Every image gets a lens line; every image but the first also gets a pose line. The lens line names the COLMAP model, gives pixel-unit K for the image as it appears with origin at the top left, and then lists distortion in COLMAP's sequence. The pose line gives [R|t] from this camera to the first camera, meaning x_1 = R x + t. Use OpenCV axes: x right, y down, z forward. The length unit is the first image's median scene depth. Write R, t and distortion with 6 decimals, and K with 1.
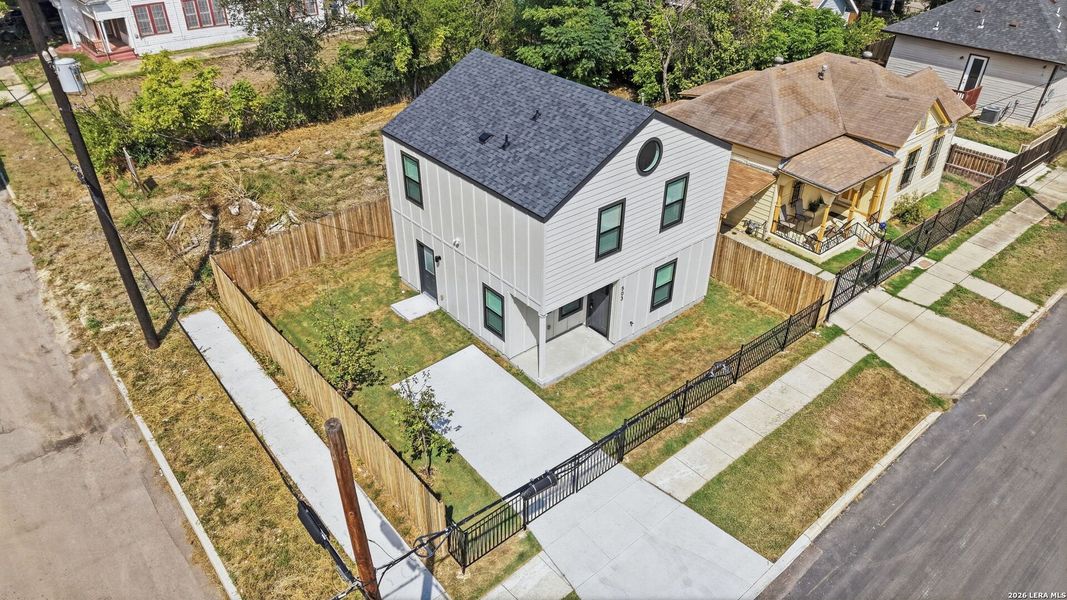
lens RADIAL K [[701.9, 0, 529.3], [0, 701.9, 299.5], [0, 0, 1]] dist [0.011770, -0.002612]
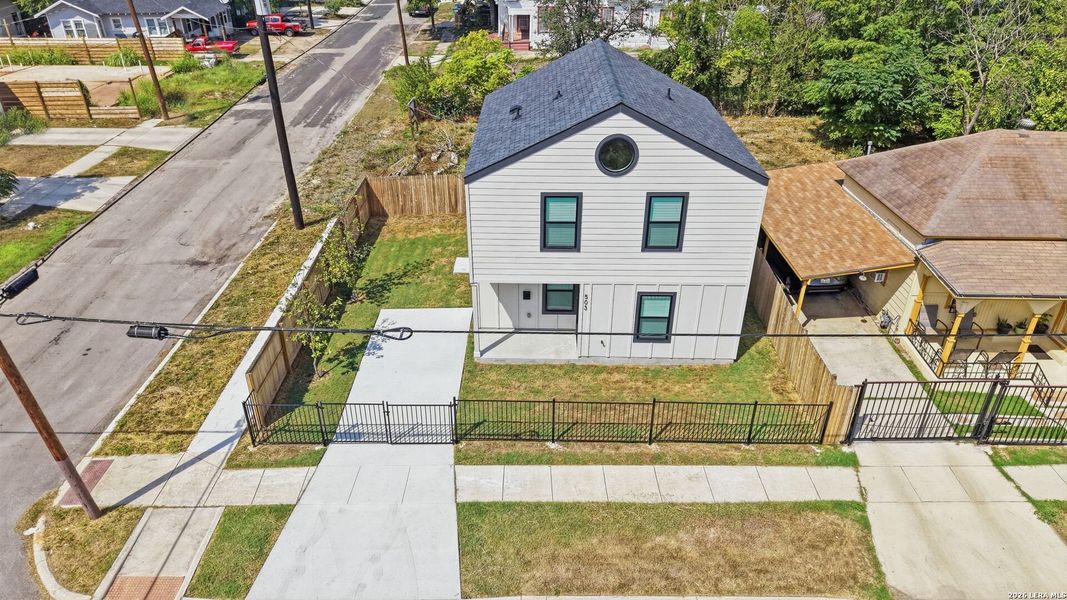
lens RADIAL K [[701.9, 0, 529.3], [0, 701.9, 299.5], [0, 0, 1]] dist [0.011770, -0.002612]
pose [[0.763787, 0.326630, -0.556724, 0.595593], [-0.357705, 0.932145, 0.056143, -0.037745], [0.537286, 0.156262, 0.828798, 0.202205]]
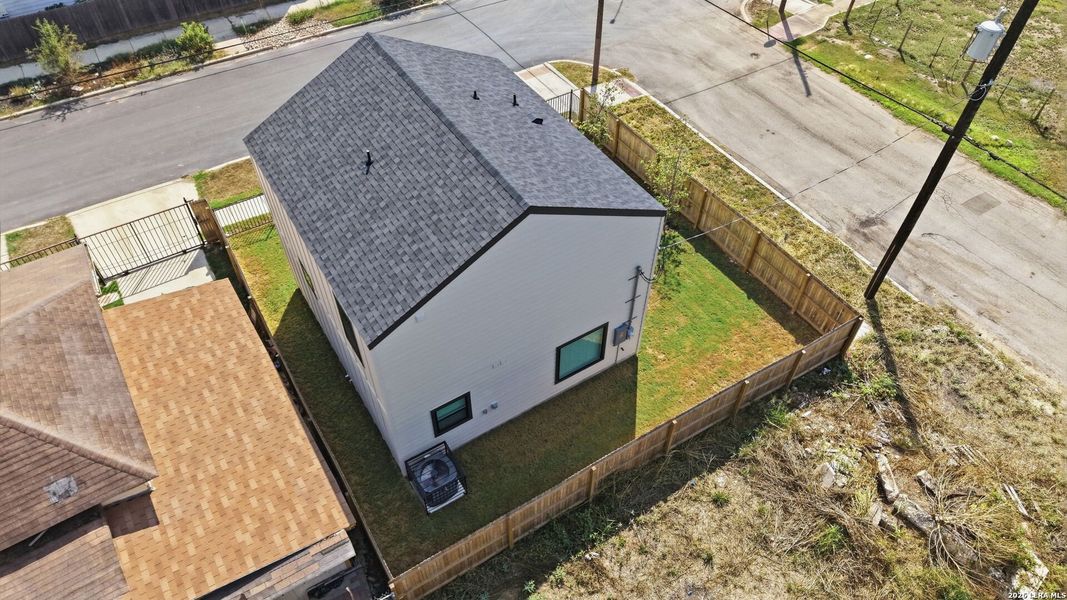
lens RADIAL K [[701.9, 0, 529.3], [0, 701.9, 299.5], [0, 0, 1]] dist [0.011770, -0.002612]
pose [[-0.989617, -0.111105, 0.091182, -0.160117], [0.075068, 0.141455, 0.987094, -1.042956], [-0.122570, 0.983690, -0.131646, 1.308481]]
